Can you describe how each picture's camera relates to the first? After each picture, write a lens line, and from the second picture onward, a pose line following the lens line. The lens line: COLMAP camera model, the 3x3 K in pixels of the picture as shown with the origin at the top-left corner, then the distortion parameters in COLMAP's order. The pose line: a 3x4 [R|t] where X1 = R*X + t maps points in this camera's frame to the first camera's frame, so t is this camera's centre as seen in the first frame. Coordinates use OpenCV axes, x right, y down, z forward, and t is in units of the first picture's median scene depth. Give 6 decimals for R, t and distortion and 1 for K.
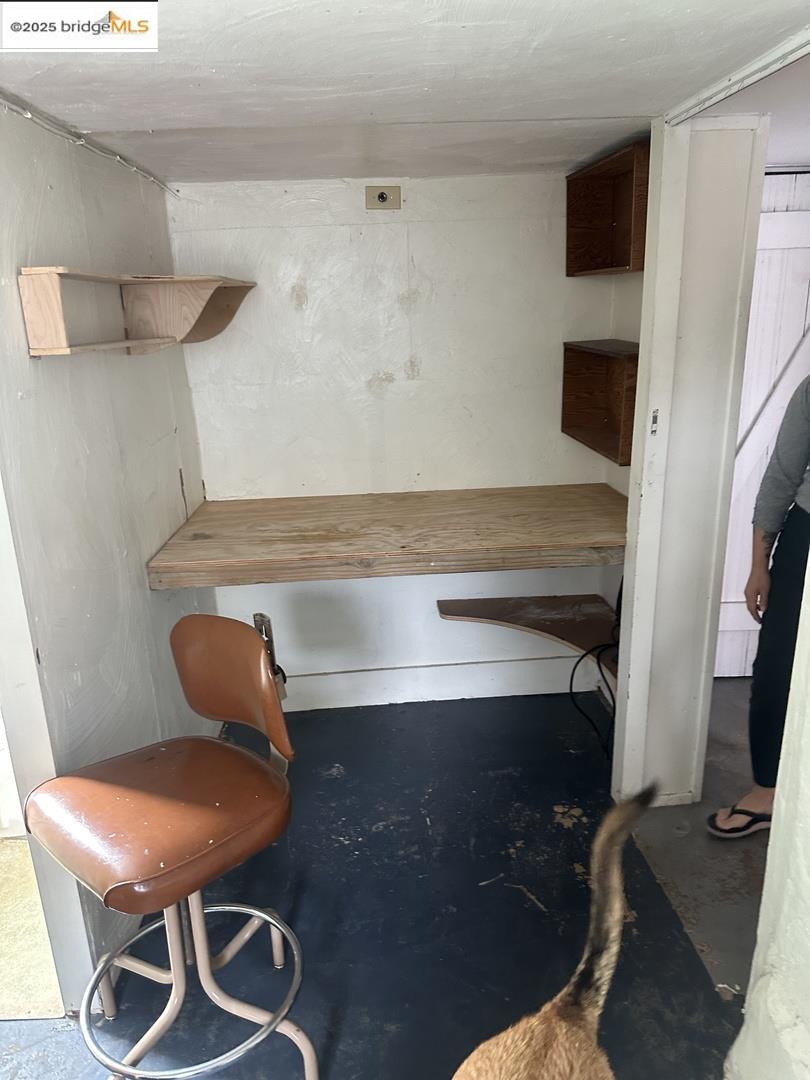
lens RADIAL K [[758.6, 0, 404.7], [0, 758.6, 544.3], [0, 0, 1]] dist [-0.002480, -0.007772]
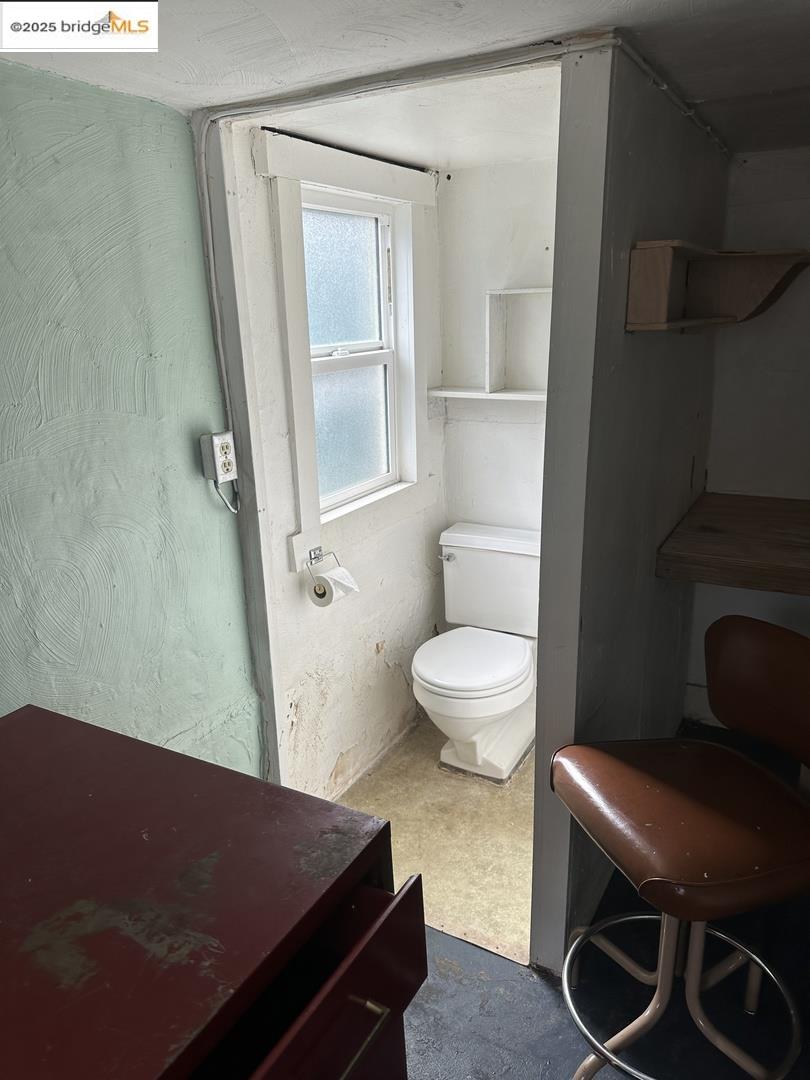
lens RADIAL K [[758.5, 0, 405.0], [0, 758.5, 540.0], [0, 0, 1]] dist [-0.007784, -0.000498]
pose [[0.855743, 0.163205, -0.490987, -0.178036], [-0.156356, 0.986152, 0.055286, 0.013743], [0.493211, 0.029458, 0.869411, -0.009520]]
